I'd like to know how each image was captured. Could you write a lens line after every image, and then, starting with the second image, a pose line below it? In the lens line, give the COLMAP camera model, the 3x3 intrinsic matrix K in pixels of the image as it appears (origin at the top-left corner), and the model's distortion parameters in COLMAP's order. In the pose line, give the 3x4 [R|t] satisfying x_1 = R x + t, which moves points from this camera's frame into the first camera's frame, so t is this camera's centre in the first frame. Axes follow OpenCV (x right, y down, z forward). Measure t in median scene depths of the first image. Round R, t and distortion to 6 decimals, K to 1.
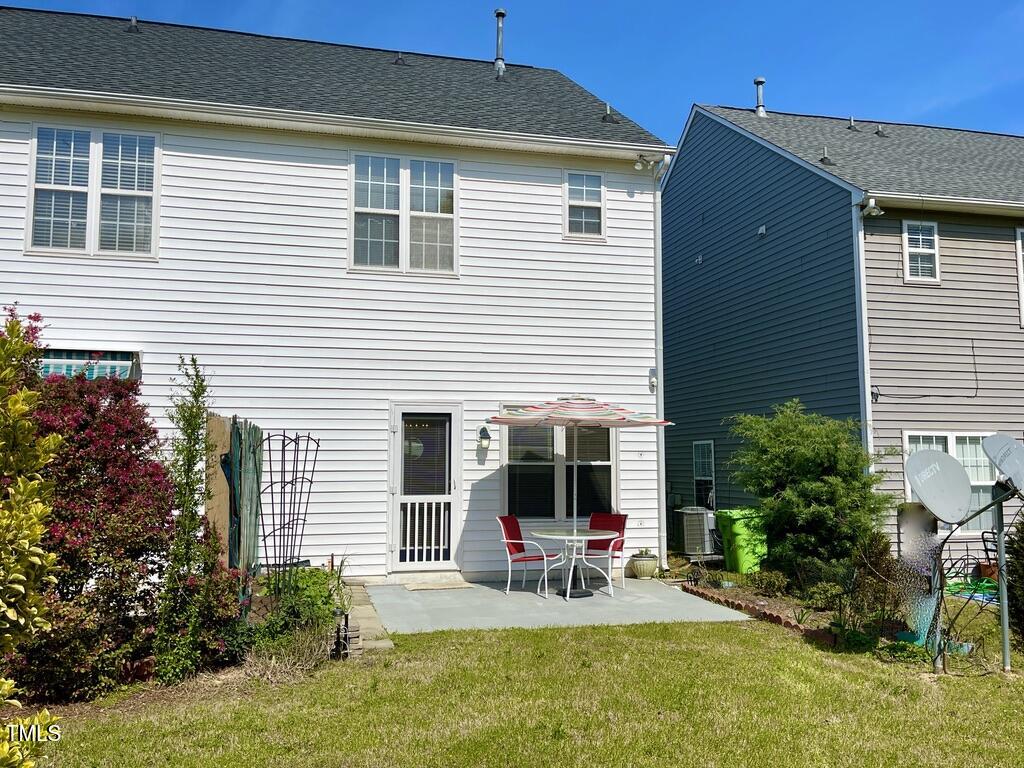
lens RADIAL K [[839.4, 0, 511.6], [0, 839.4, 383.2], [0, 0, 1]] dist [0.037836, -0.009273]
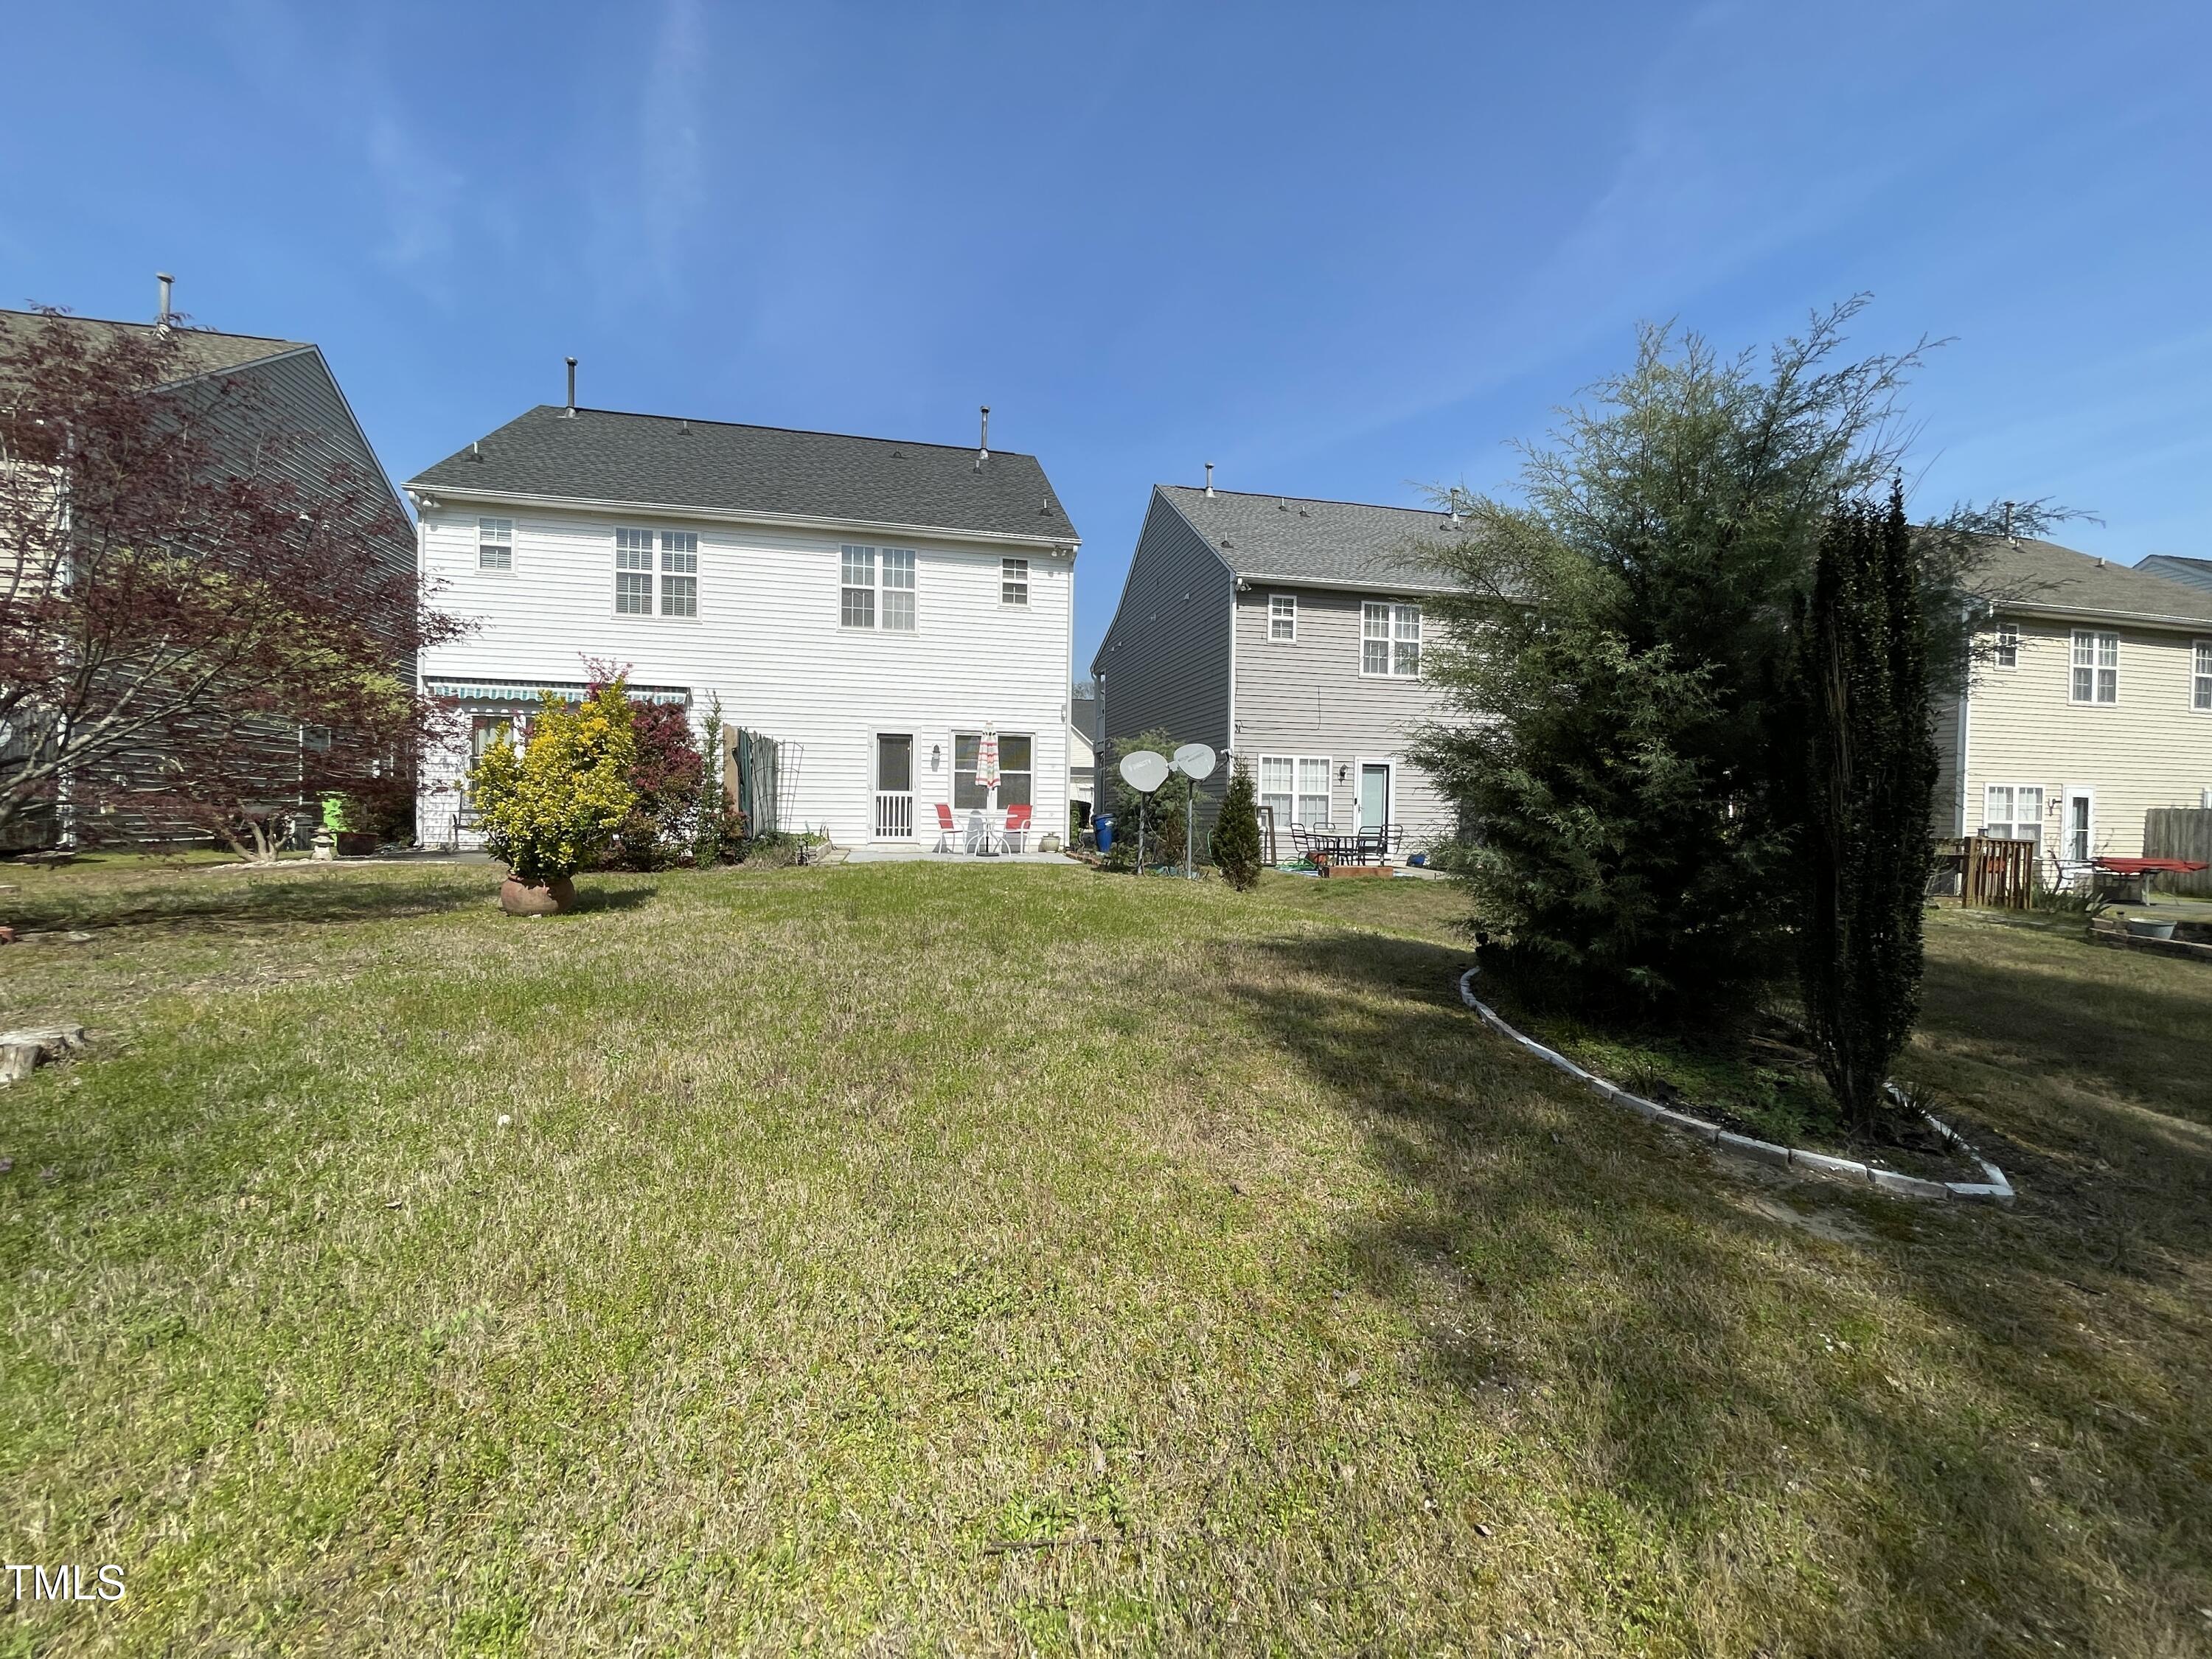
lens RADIAL K [[890.5, 0, 1107.8], [0, 890.5, 830.9], [0, 0, 1]] dist [-0.002829, 0.000638]
pose [[0.999828, 0.015760, -0.009755, 0.274904], [-0.014516, 0.993079, 0.116548, 0.018737], [0.011525, -0.116387, 0.993137, -0.504991]]
